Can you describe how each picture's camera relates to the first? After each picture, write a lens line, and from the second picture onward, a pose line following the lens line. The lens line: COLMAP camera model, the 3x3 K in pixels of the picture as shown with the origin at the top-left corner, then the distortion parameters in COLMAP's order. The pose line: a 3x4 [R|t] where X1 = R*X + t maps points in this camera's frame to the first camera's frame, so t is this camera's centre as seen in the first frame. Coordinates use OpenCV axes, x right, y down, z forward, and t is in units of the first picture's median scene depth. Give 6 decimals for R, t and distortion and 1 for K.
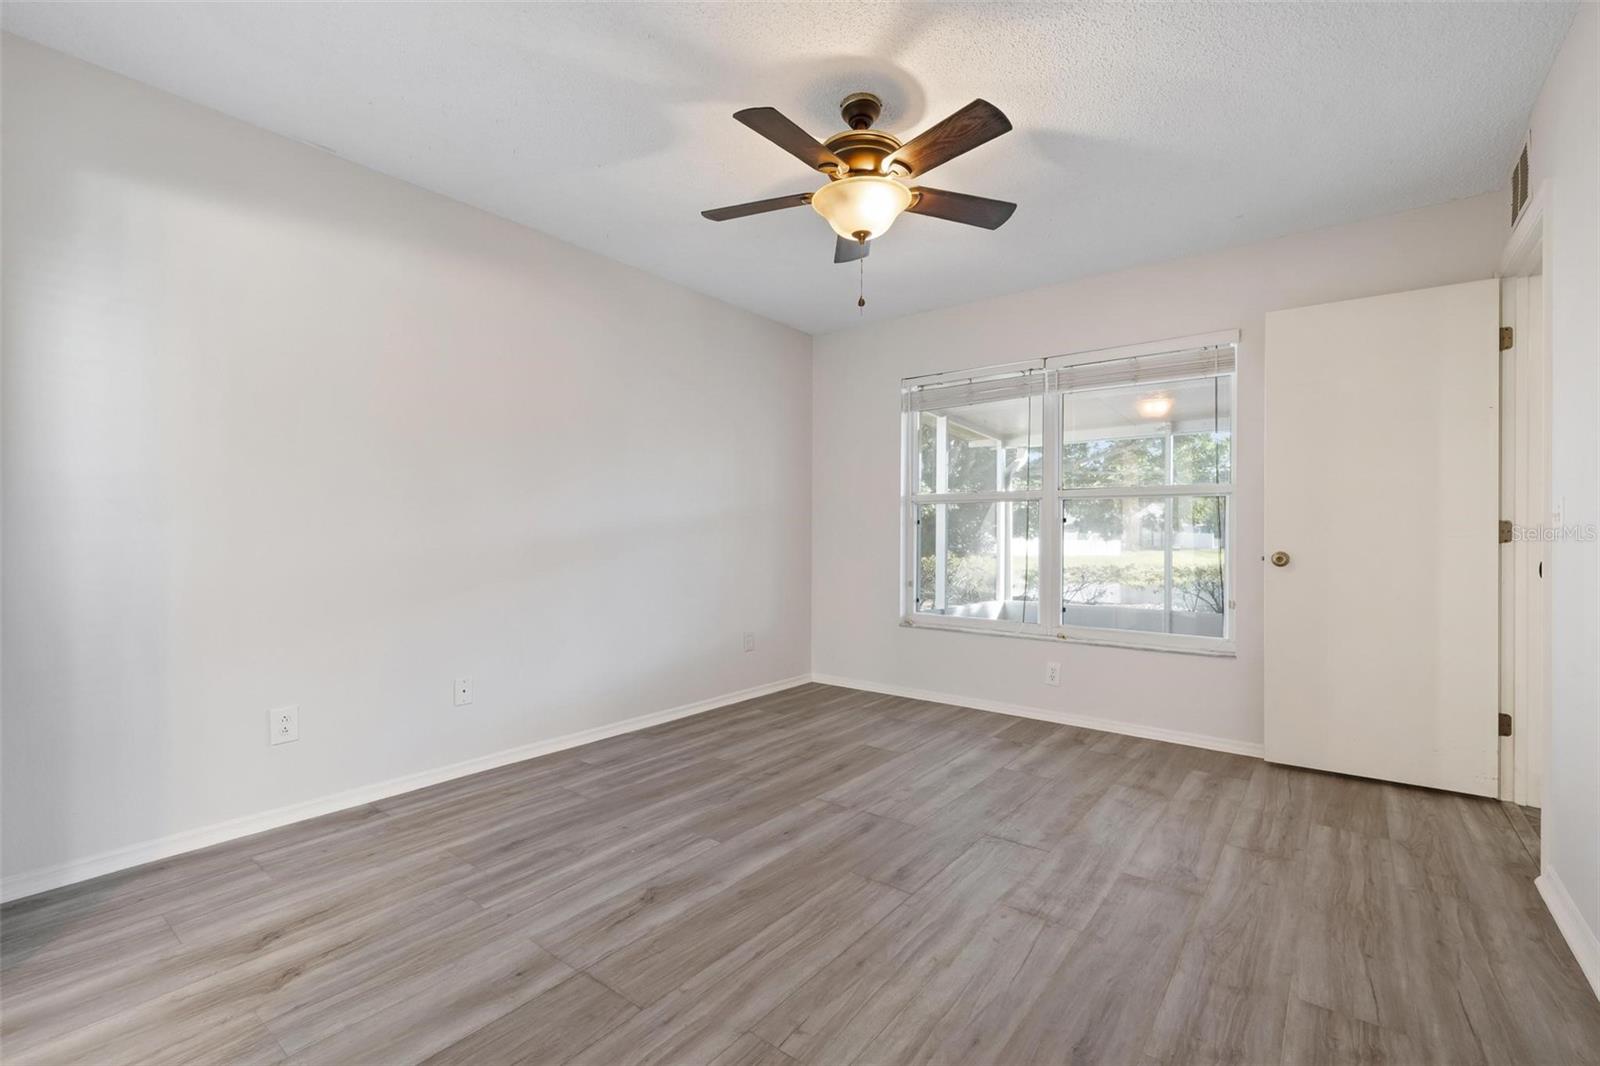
lens RADIAL K [[706.5, 0, 797.8], [0, 706.5, 529.9], [0, 0, 1]] dist [-0.001464, 0.001357]
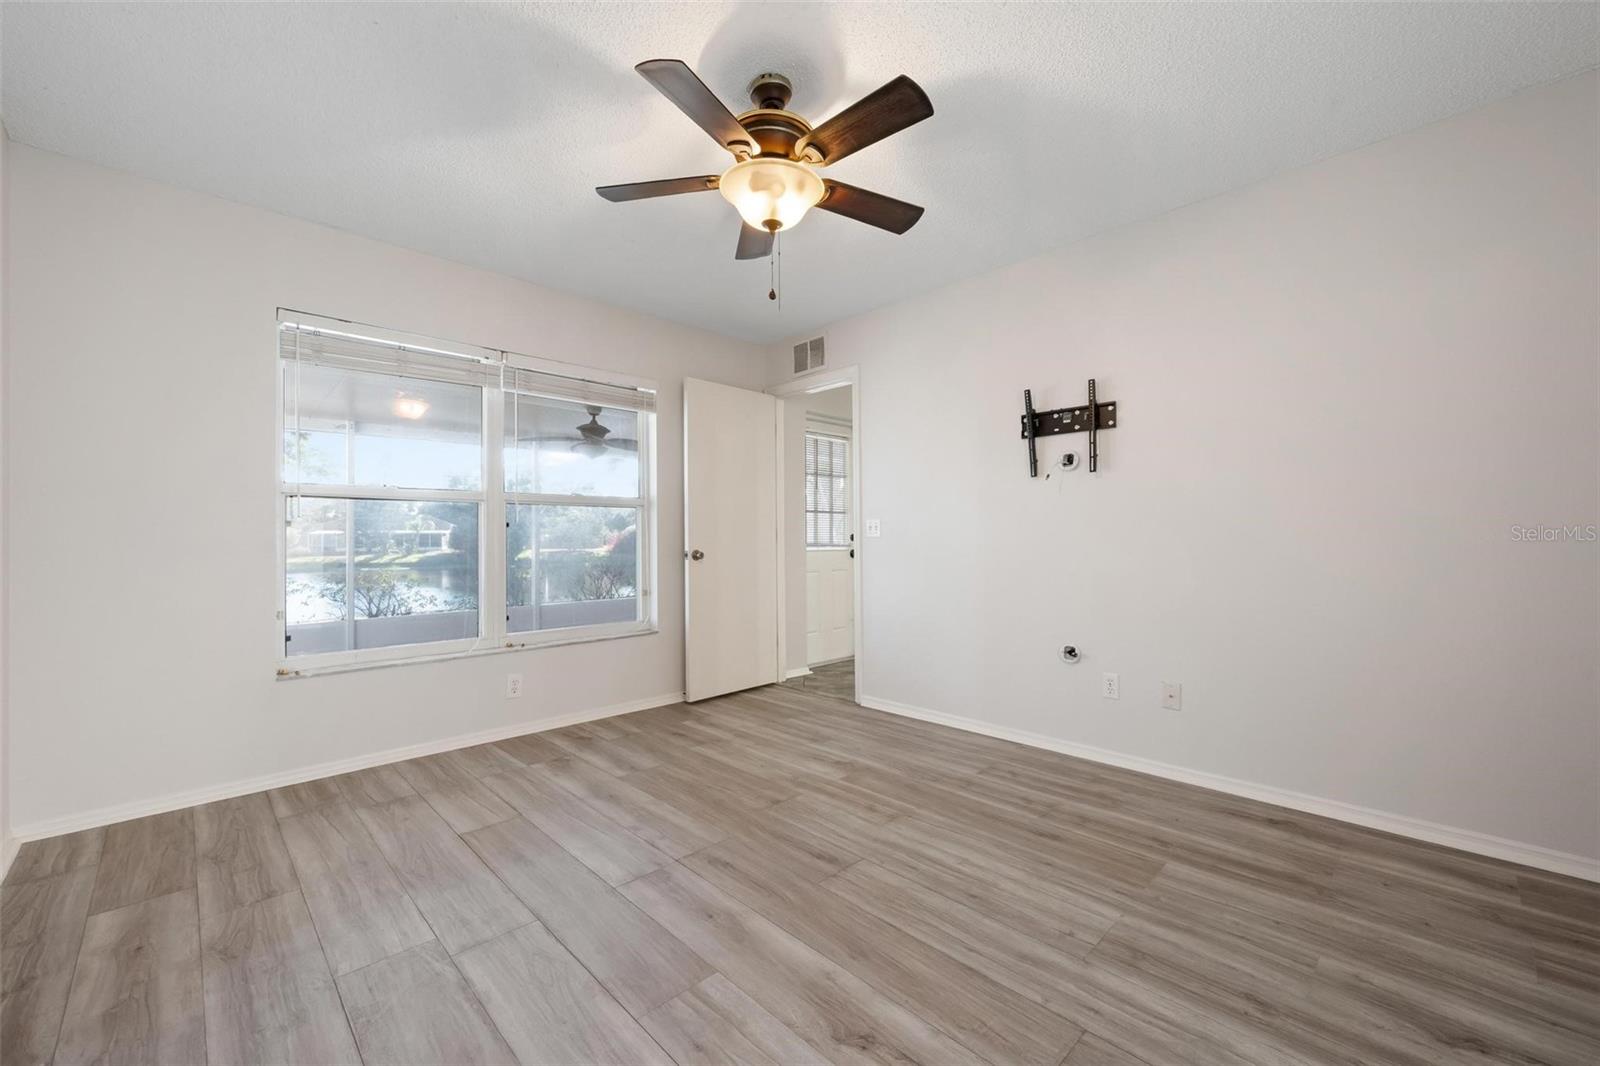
lens RADIAL K [[637.0, 0, 812.1], [0, 637.0, 537.5], [0, 0, 1]] dist [0.001086, -0.000106]
pose [[0.126305, -0.006196, 0.991972, -0.748024], [0.002750, 0.999979, 0.005896, -0.002367], [-0.991988, 0.001984, 0.126319, 0.833196]]
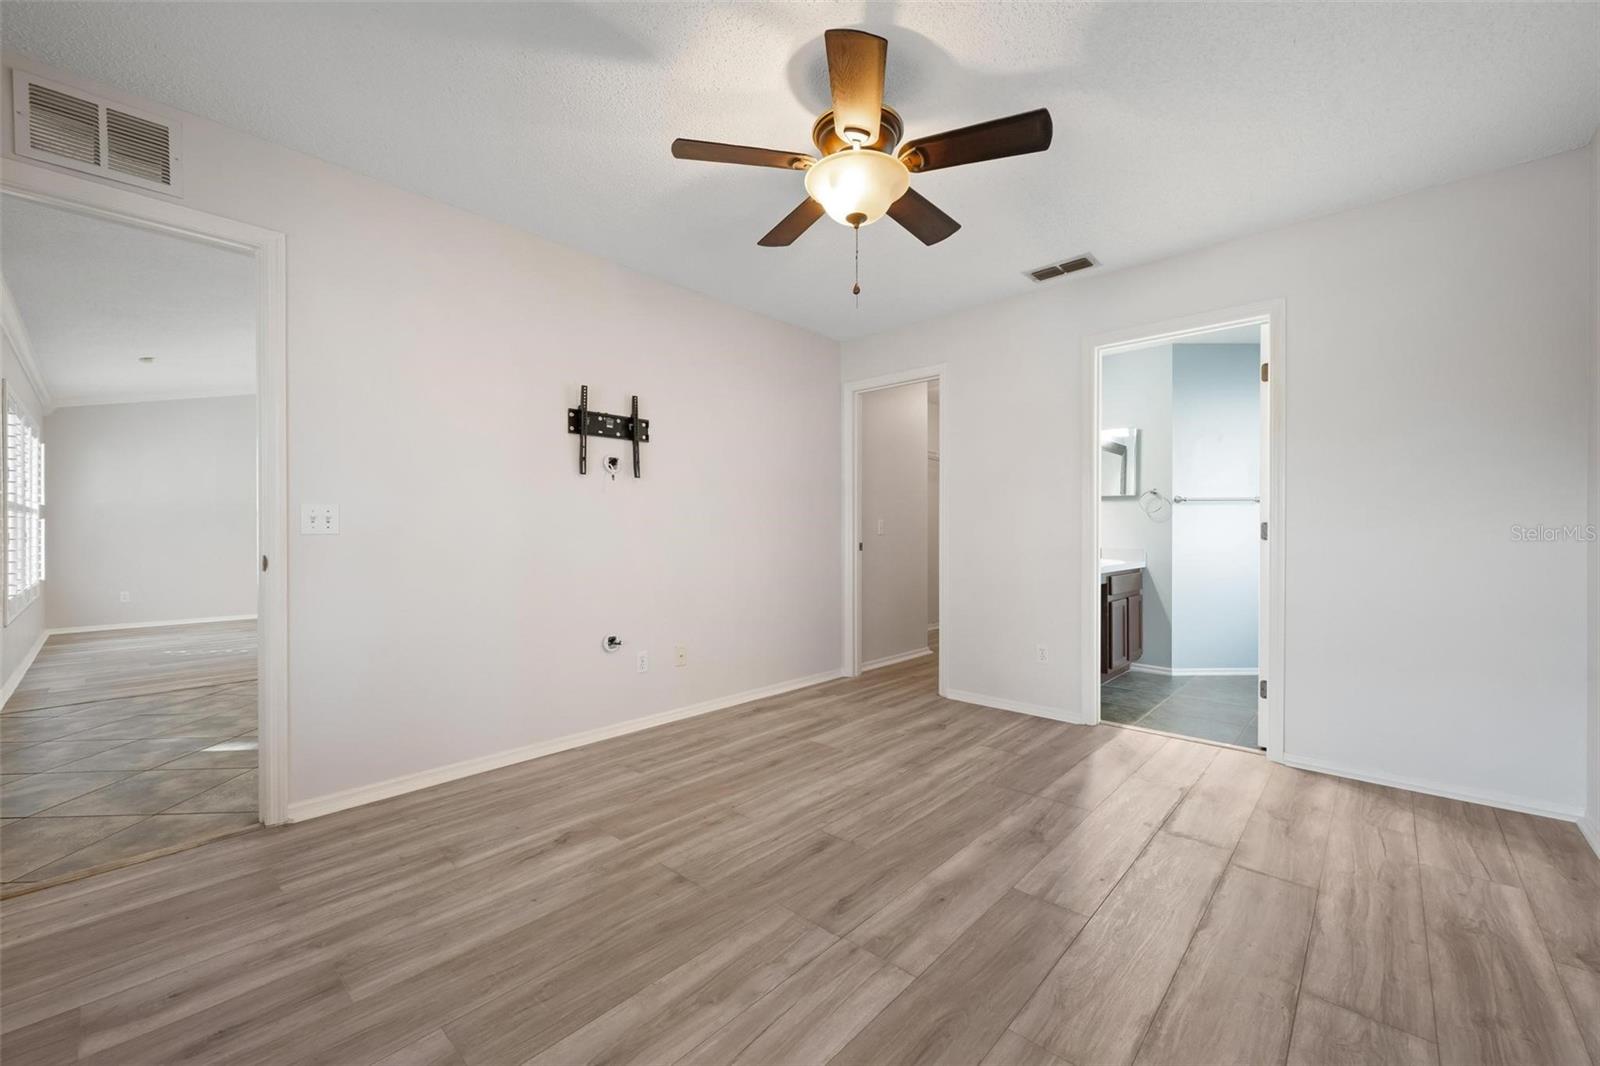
lens RADIAL K [[637.0, 0, 791.1], [0, 637.0, 537.7], [0, 0, 1]] dist [0.001086, -0.000106]
pose [[-0.995880, -0.004420, 0.090572, 0.098073], [-0.004139, 0.999986, 0.003288, 0.006092], [-0.090585, 0.002899, -0.995884, 1.839999]]
